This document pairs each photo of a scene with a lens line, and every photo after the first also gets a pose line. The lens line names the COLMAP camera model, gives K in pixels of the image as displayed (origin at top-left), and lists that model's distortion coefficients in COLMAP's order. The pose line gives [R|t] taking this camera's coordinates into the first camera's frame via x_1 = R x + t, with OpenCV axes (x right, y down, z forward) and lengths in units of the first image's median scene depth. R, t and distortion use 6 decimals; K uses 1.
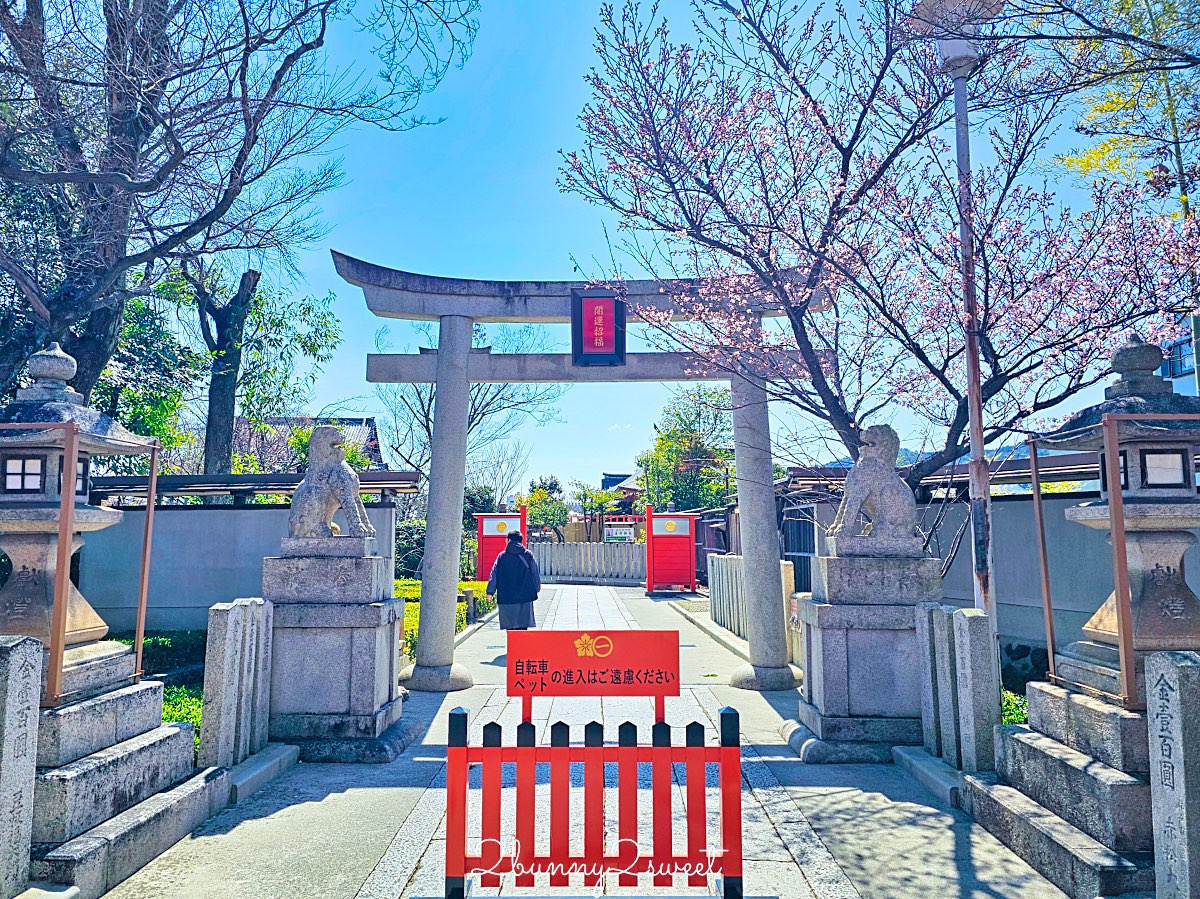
lens RADIAL K [[842.6, 0, 585.4], [0, 842.6, 443.8], [0, 0, 1]] dist [0.036130, -0.025508]
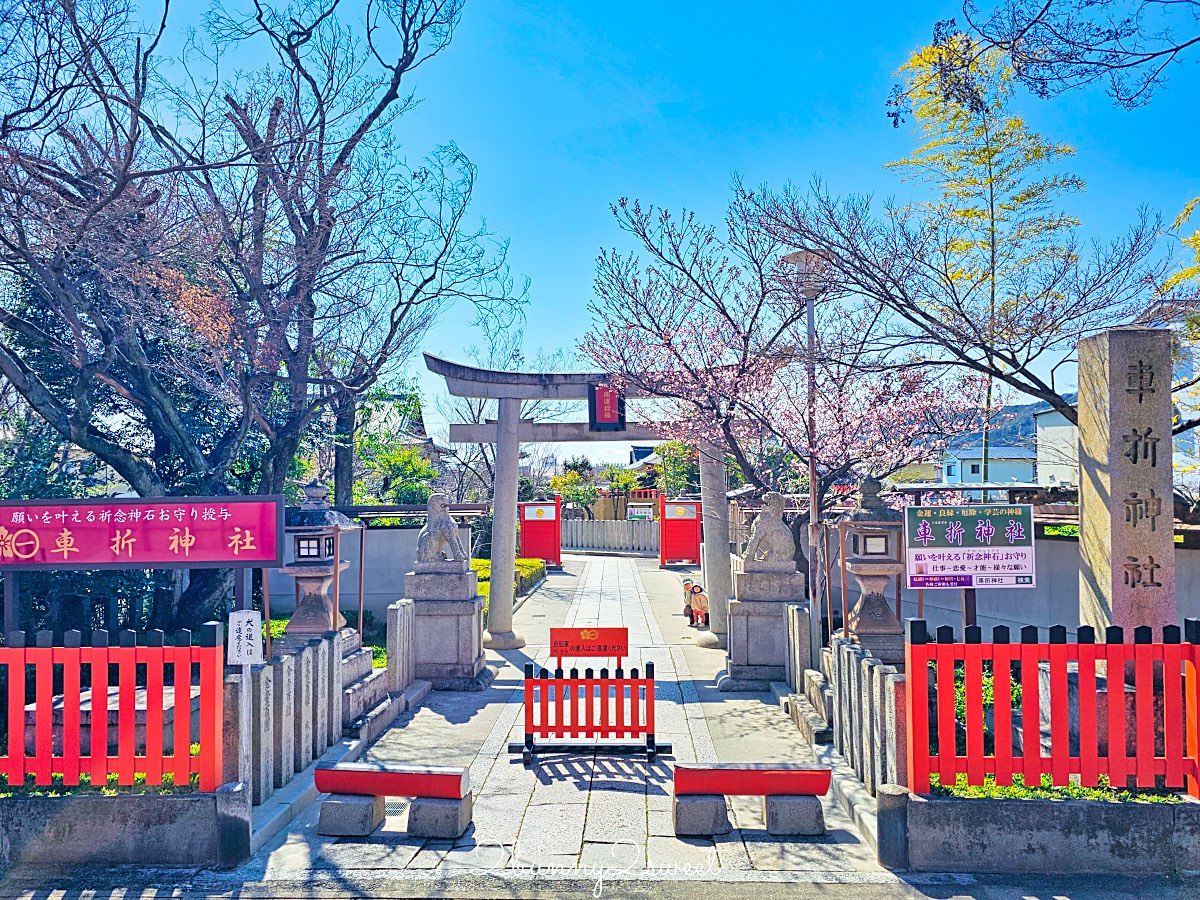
lens RADIAL K [[842.6, 0, 590.9], [0, 842.6, 474.1], [0, 0, 1]] dist [0.036130, -0.025508]
pose [[0.999371, -0.007331, -0.034701, 0.056269], [0.010419, 0.995919, 0.089653, -0.224640], [0.033902, -0.089958, 0.995368, -0.690050]]
